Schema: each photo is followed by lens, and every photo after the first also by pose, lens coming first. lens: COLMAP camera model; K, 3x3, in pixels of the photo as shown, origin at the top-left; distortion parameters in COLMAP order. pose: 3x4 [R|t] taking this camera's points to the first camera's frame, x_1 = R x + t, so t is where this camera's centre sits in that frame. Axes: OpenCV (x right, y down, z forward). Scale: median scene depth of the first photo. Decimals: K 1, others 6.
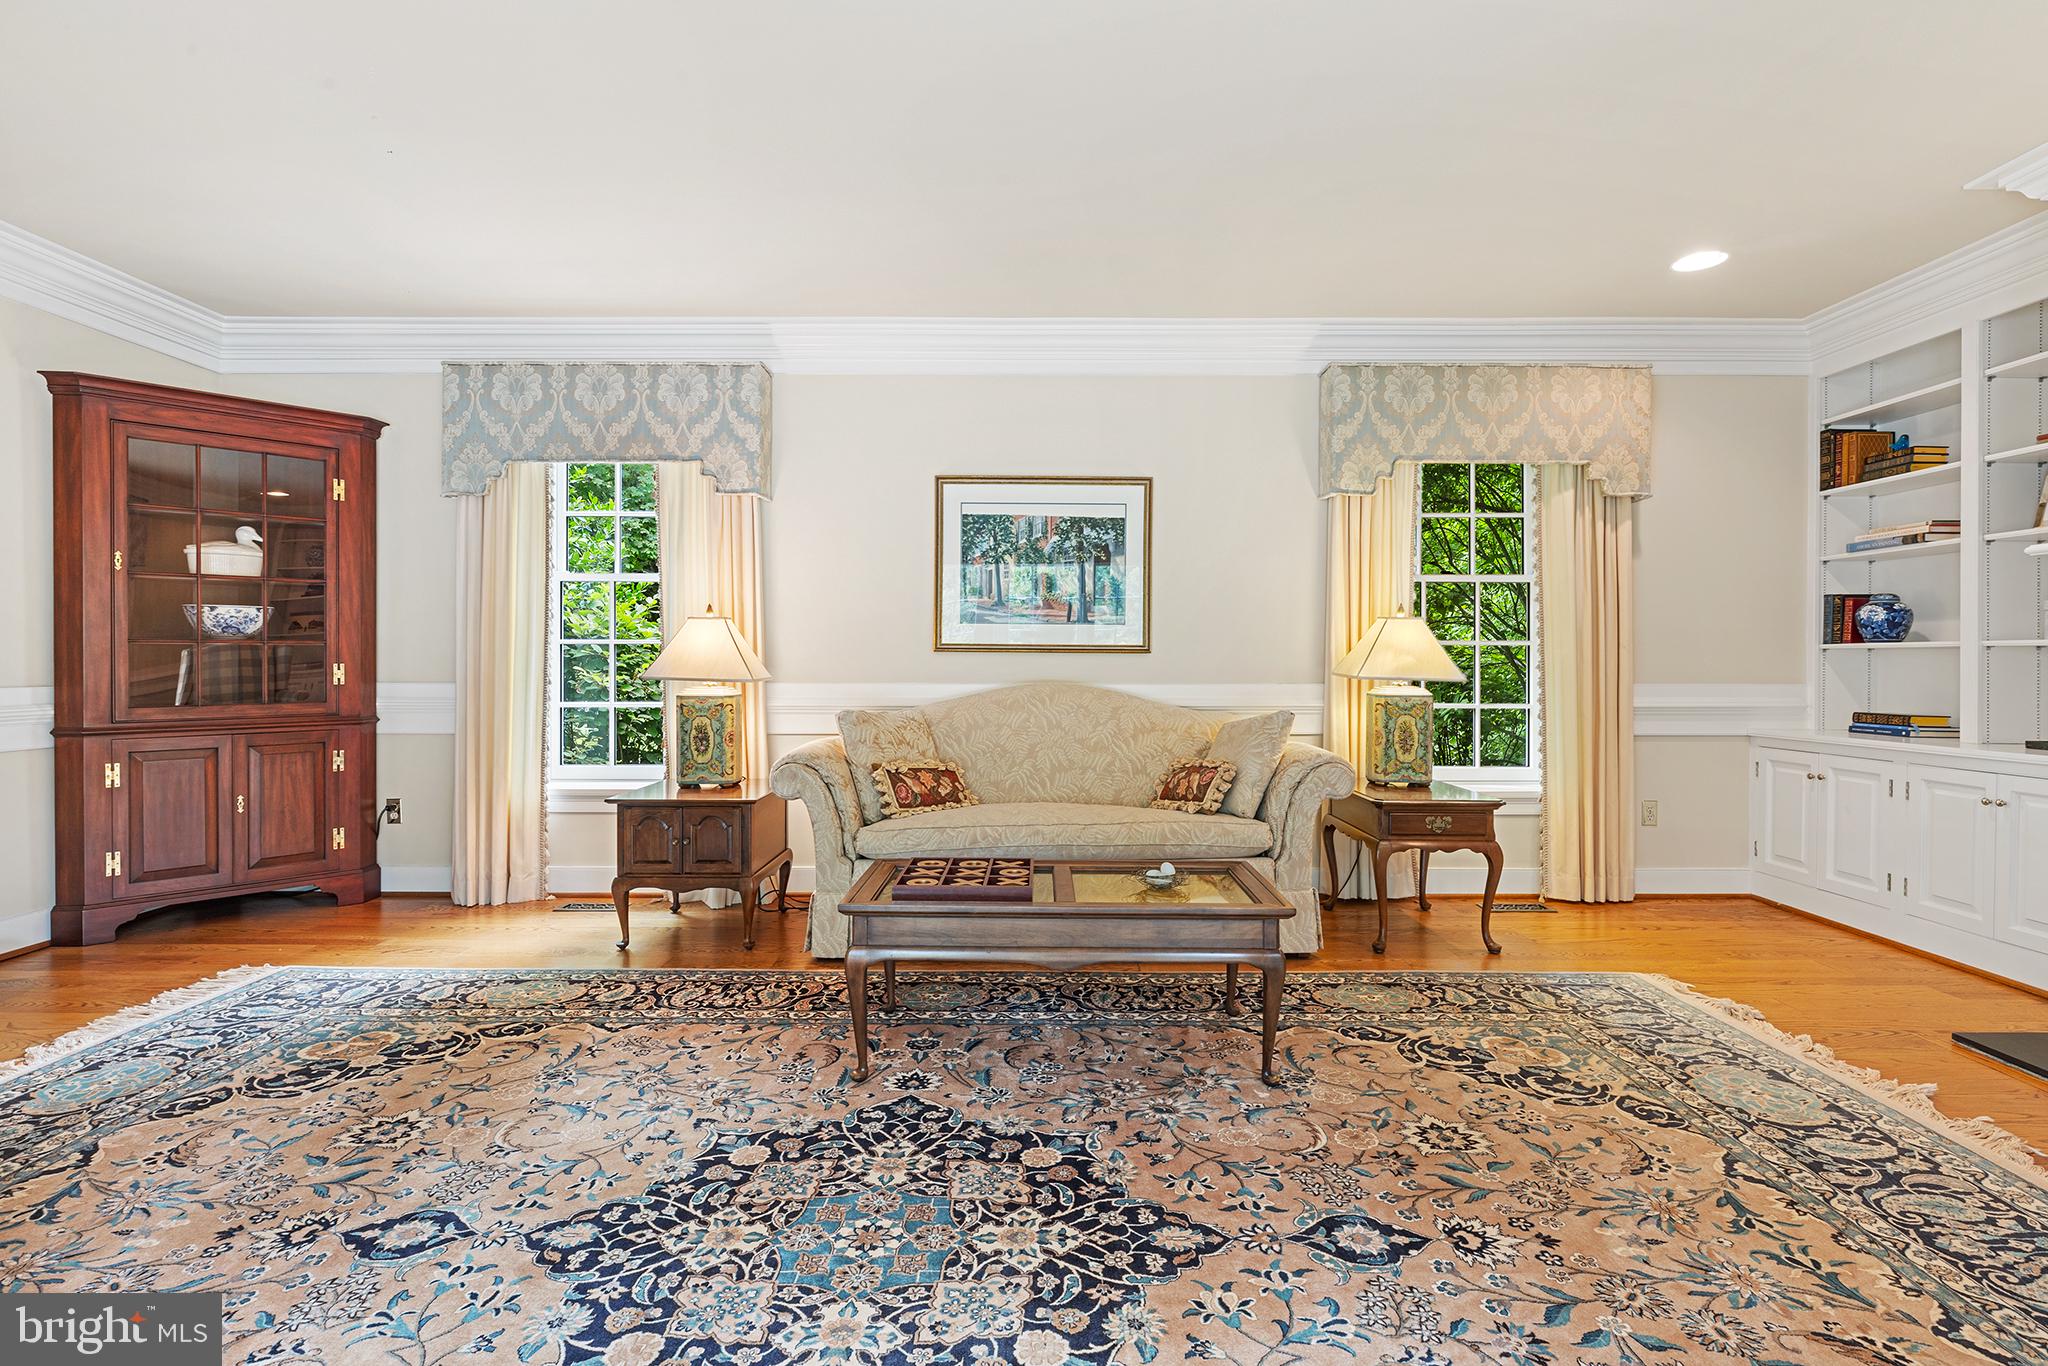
lens RADIAL K [[953.8, 0, 1025.3], [0, 953.8, 666.7], [0, 0, 1]] dist [-0.005245, 0.001317]
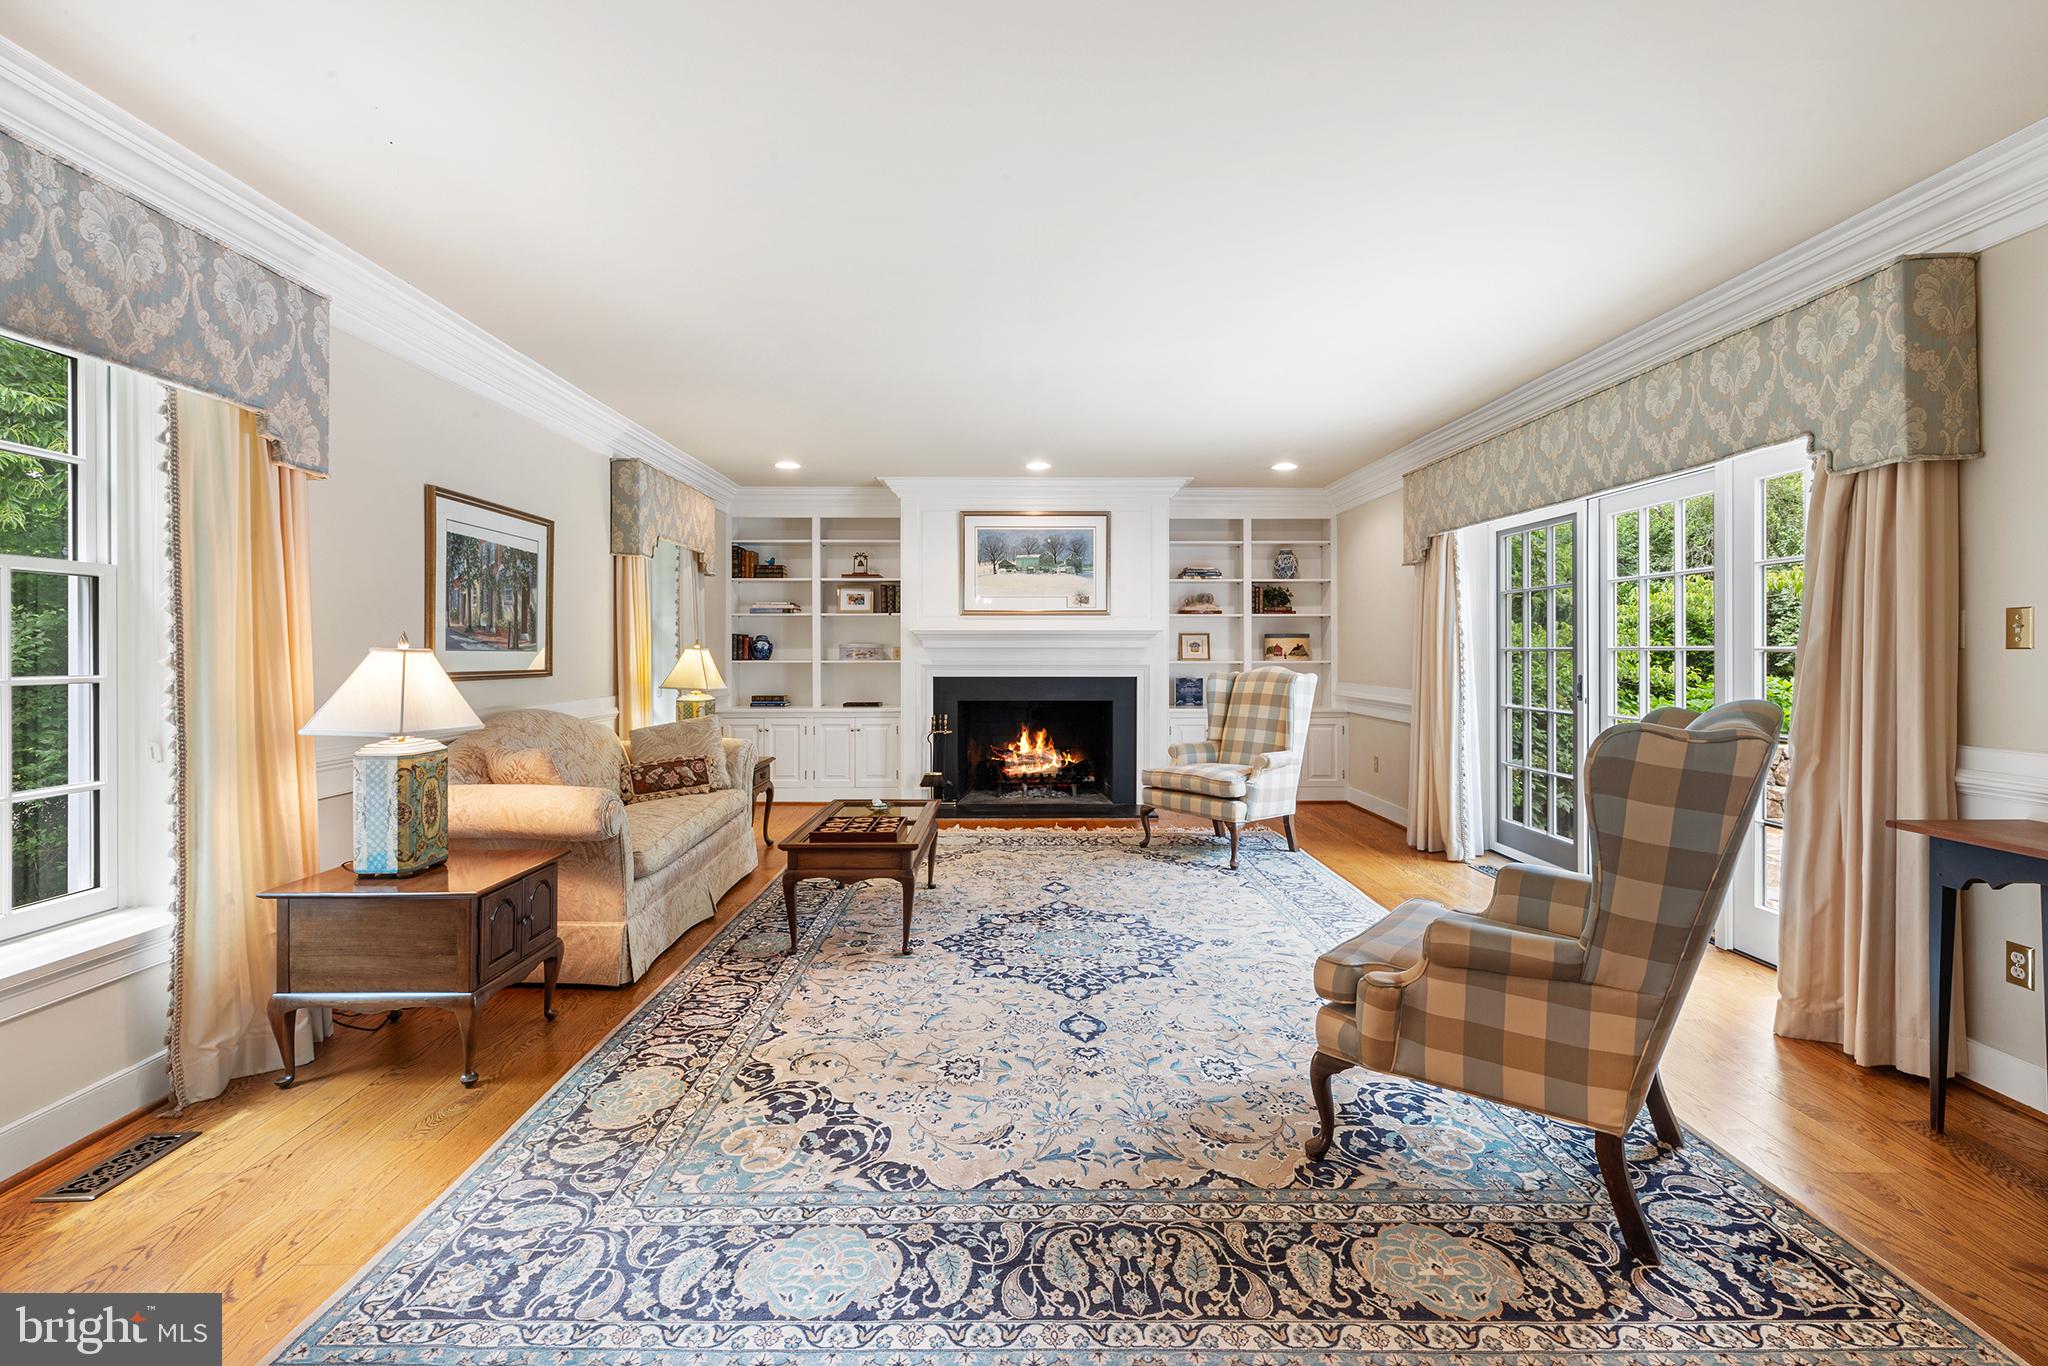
lens RADIAL K [[924.2, 0, 1014.2], [0, 924.2, 654.7], [0, 0, 1]] dist [0.006604, -0.001665]
pose [[-0.011078, -0.007925, 0.999907, -1.626849], [0.005638, 0.999952, 0.007988, -0.077042], [-0.999923, 0.005726, -0.011033, 0.784861]]
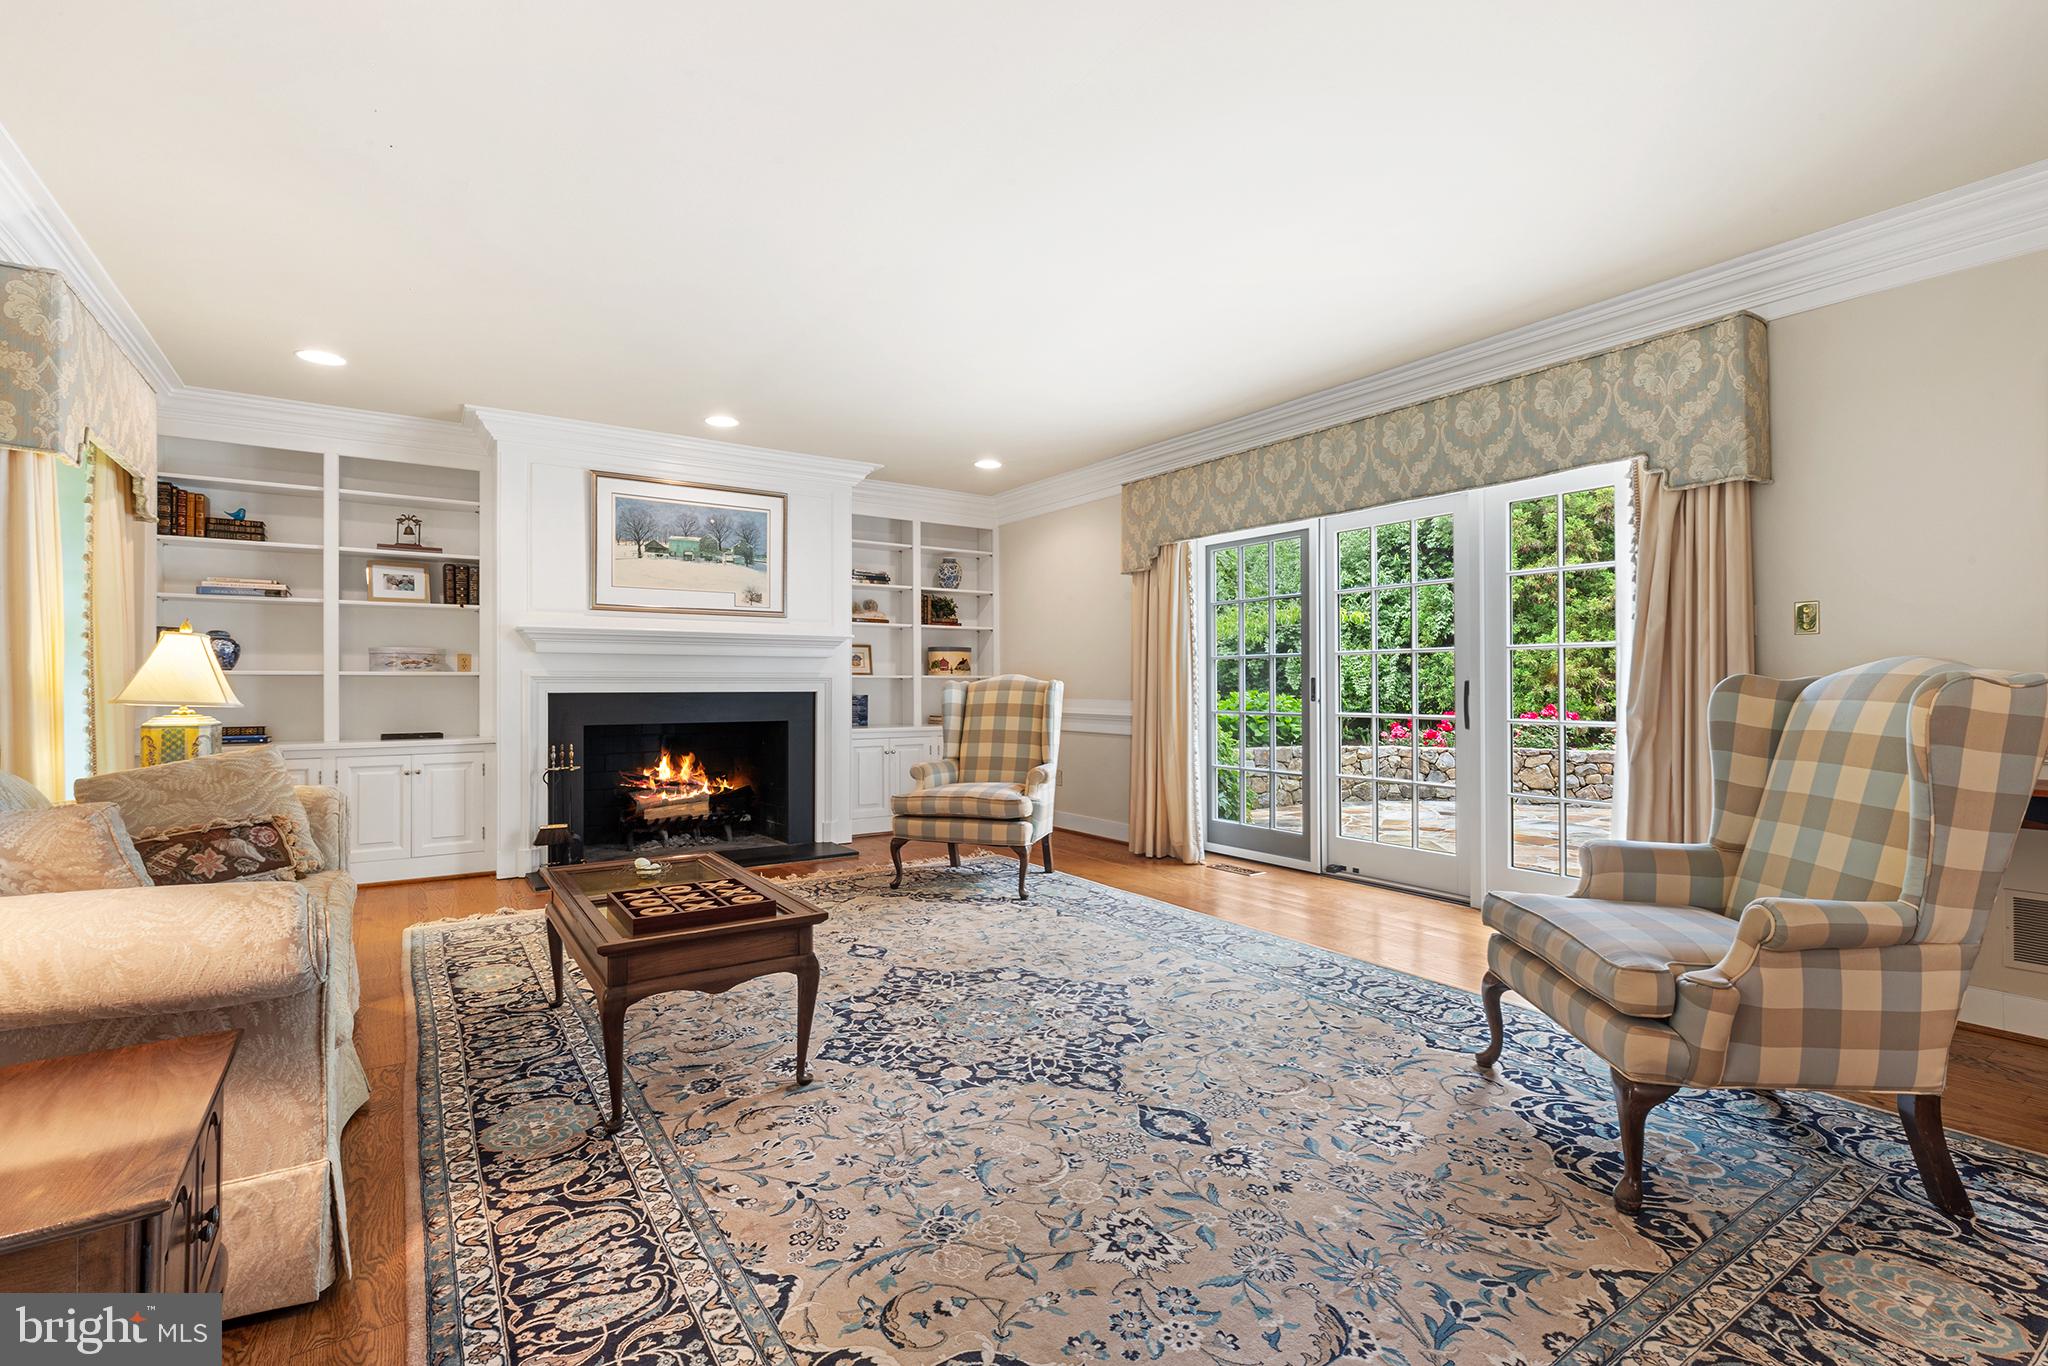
lens RADIAL K [[924.2, 0, 1022.4], [0, 924.2, 681.3], [0, 0, 1]] dist [0.006604, -0.001665]
pose [[-0.565565, 0.002478, 0.824700, -1.086693], [0.004233, 0.999991, -0.000101, -0.009357], [-0.824693, 0.003434, -0.565571, 1.296734]]
